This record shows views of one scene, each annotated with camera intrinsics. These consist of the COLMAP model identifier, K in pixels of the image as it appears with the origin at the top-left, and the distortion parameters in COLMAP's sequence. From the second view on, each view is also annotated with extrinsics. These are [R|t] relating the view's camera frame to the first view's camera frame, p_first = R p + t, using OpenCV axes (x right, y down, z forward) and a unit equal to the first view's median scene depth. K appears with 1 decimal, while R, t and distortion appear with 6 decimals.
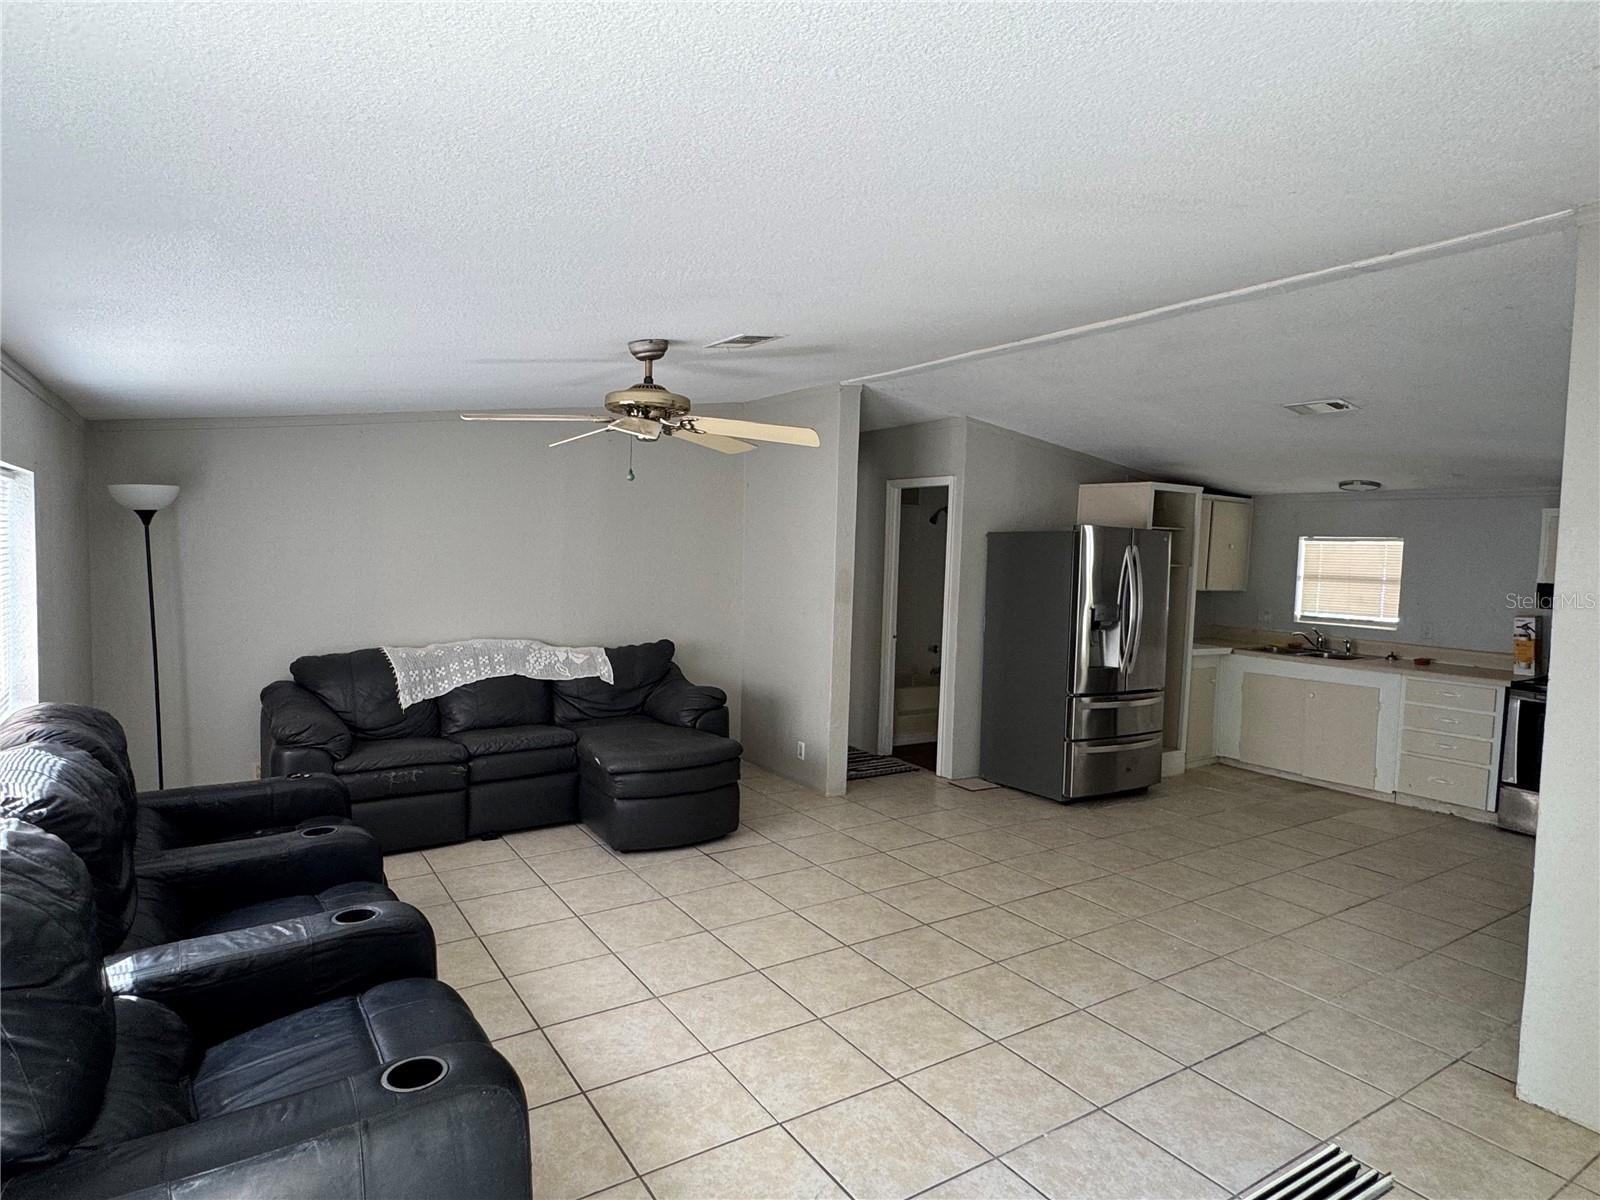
lens RADIAL K [[911.6, 0, 800.0], [0, 911.6, 600.0], [0, 0, 1]] dist [-0.003265, -0.001944]
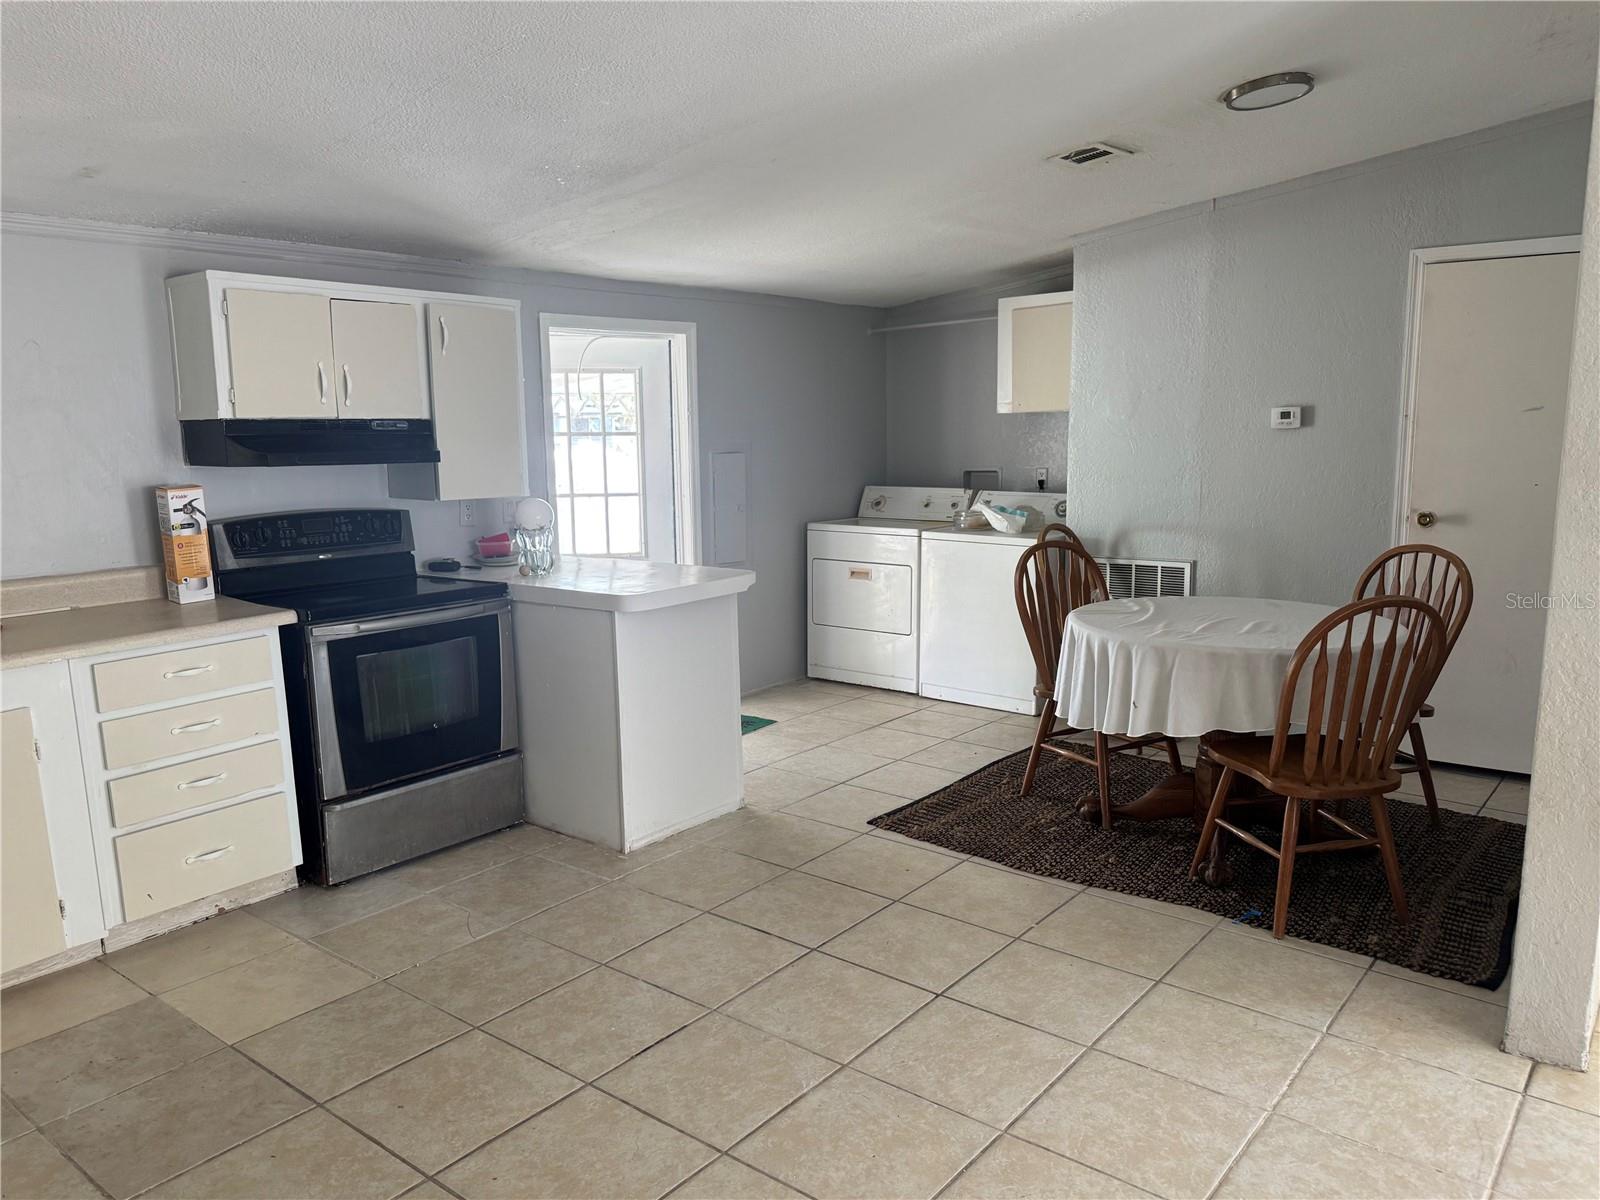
lens RADIAL K [[1166.2, 0, 801.8], [0, 1166.2, 589.1], [0, 0, 1]] dist [0.132686, -0.215418]
pose [[-0.309206, -0.167848, 0.936066, 0.063401], [0.060360, 0.978853, 0.195458, -0.035469], [-0.949078, 0.116938, -0.292536, 0.877304]]
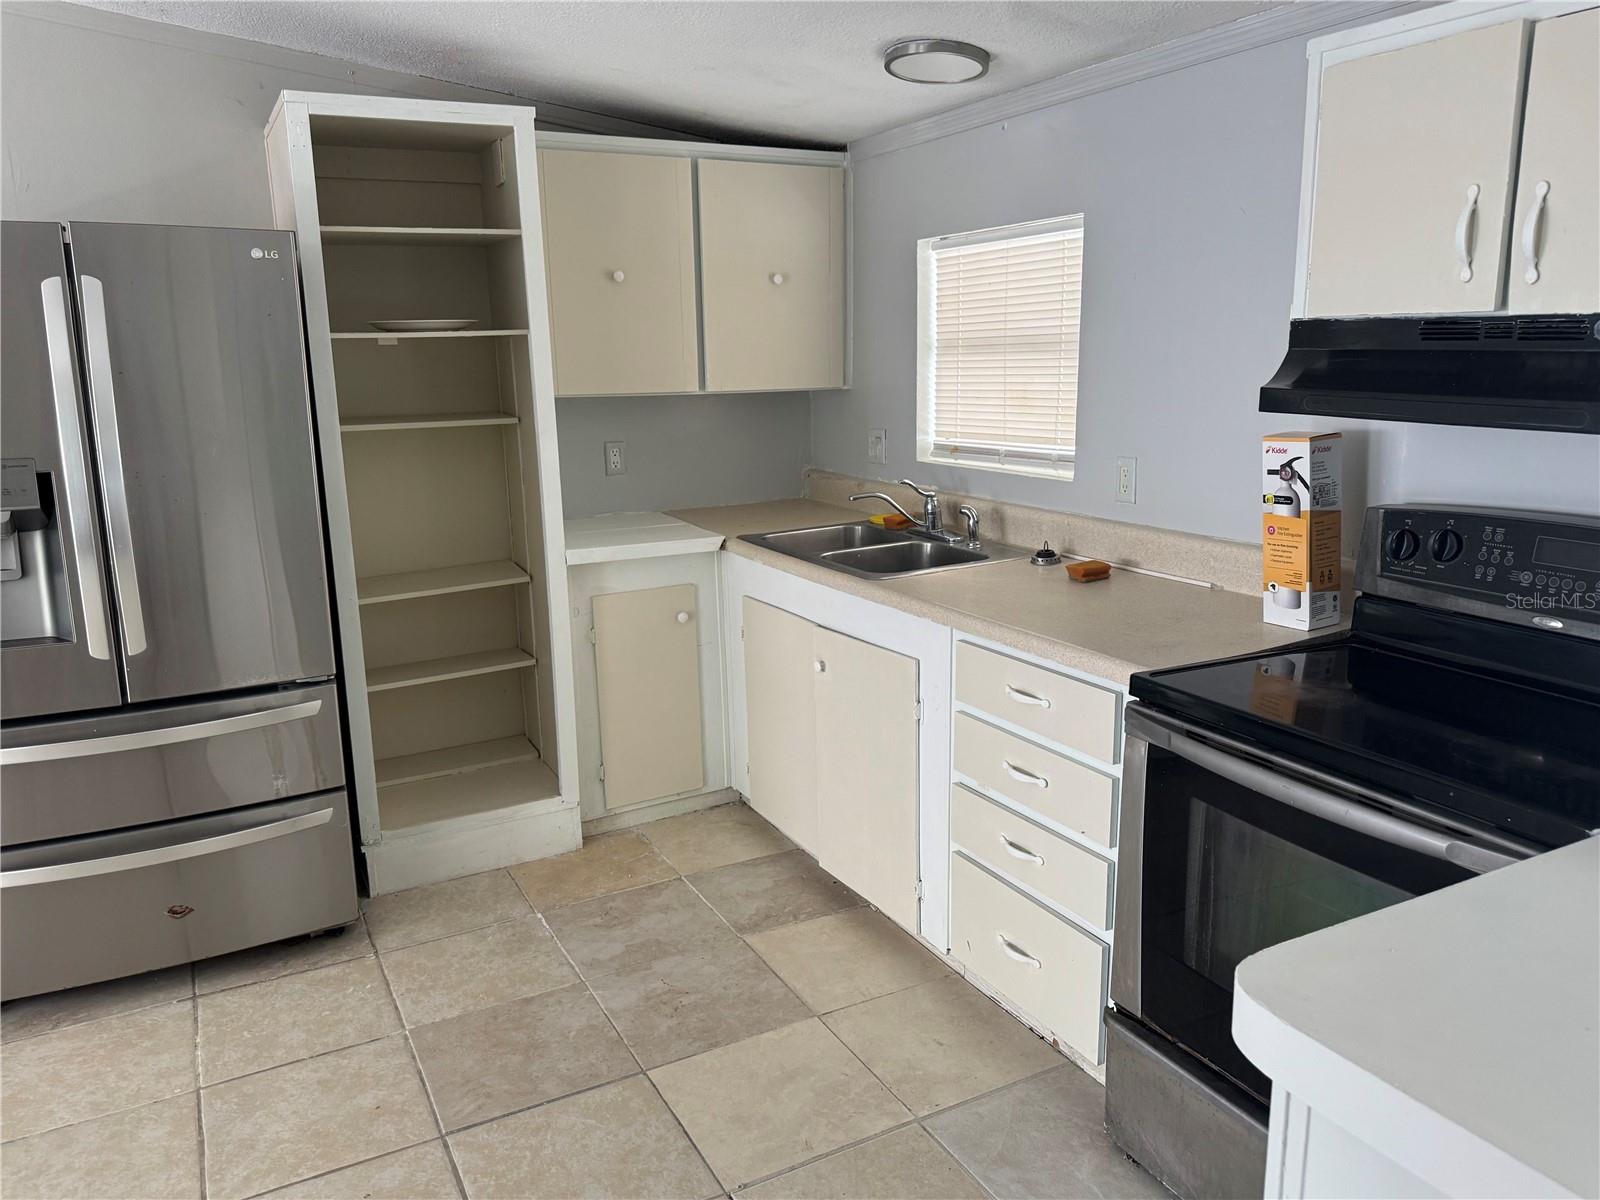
lens RADIAL K [[1166.2, 0, 801.8], [0, 1166.2, 589.1], [0, 0, 1]] dist [0.132686, -0.215418]
pose [[0.993272, -0.034501, -0.110543, 0.681933], [0.050486, 0.988107, 0.145245, 0.002819], [0.104218, -0.149849, 0.983201, 0.591553]]
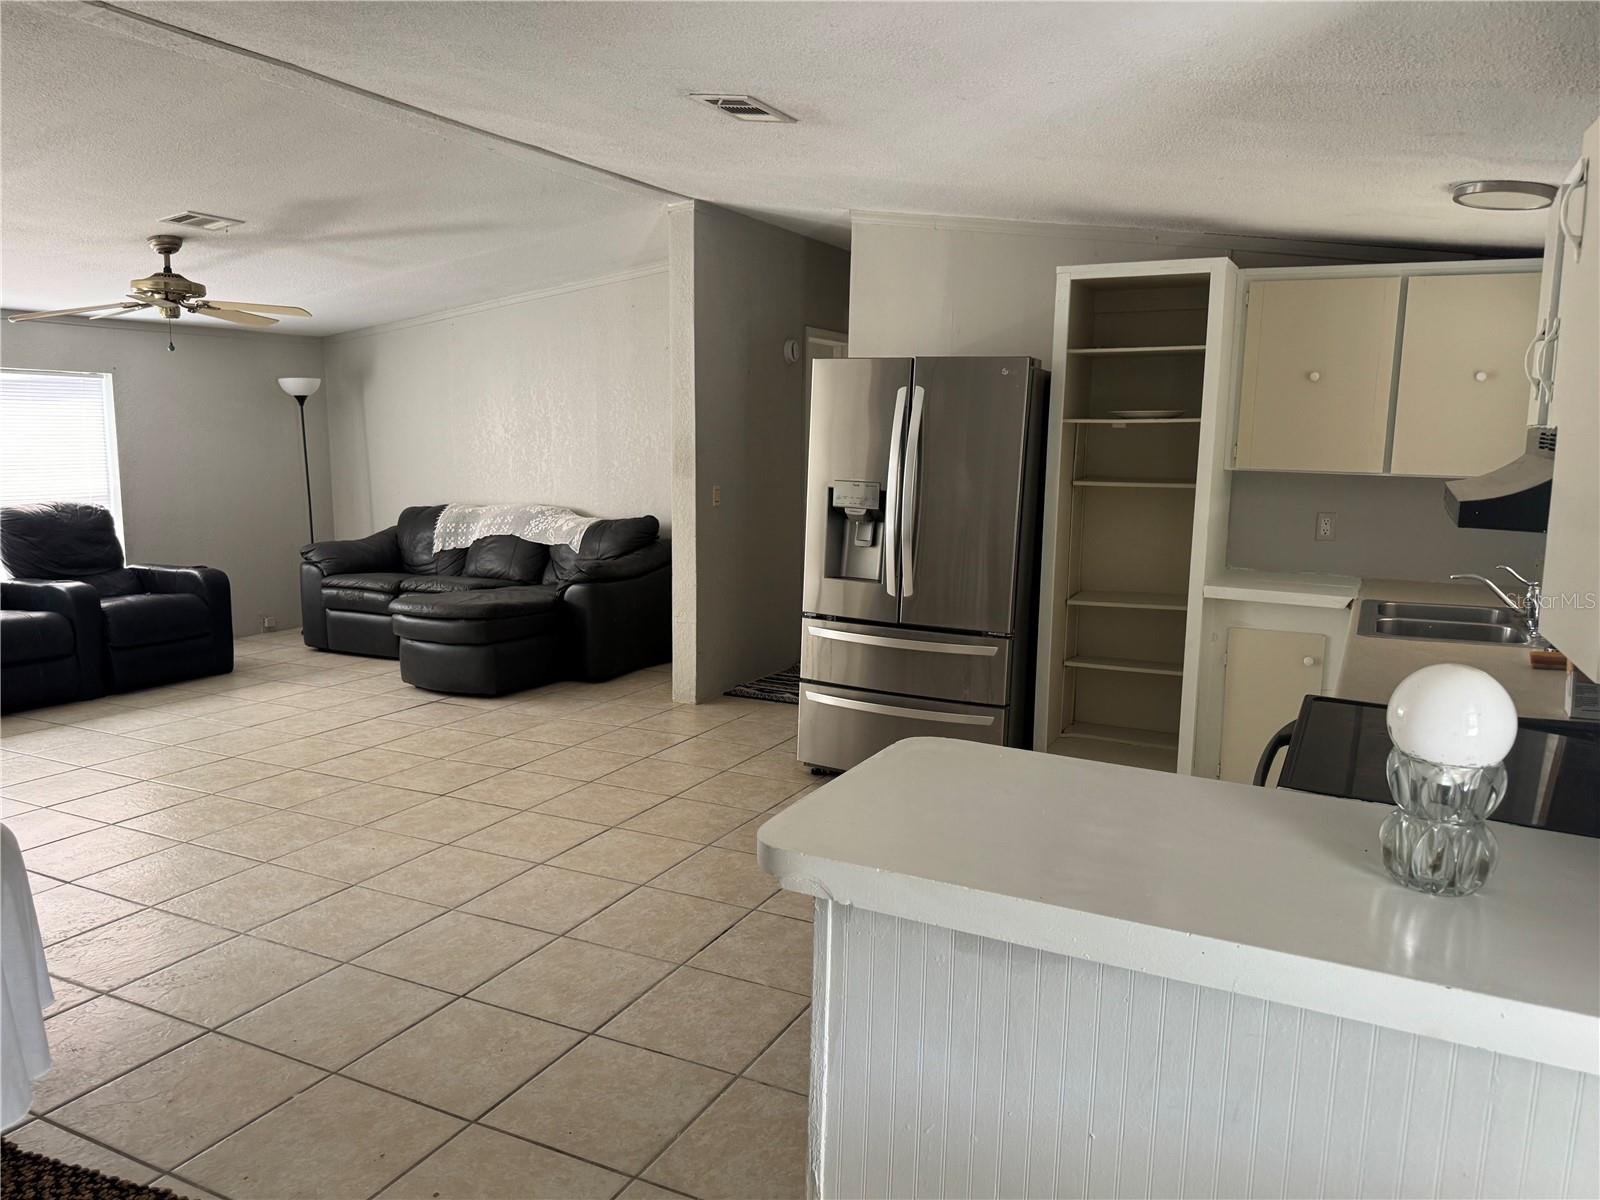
lens RADIAL K [[1166.2, 0, 801.8], [0, 1166.2, 589.1], [0, 0, 1]] dist [0.132686, -0.215418]
pose [[0.500709, 0.091894, -0.860724, 1.028928], [-0.048078, 0.995766, 0.078343, 0.017641], [0.864279, 0.002155, 0.503007, 0.548479]]
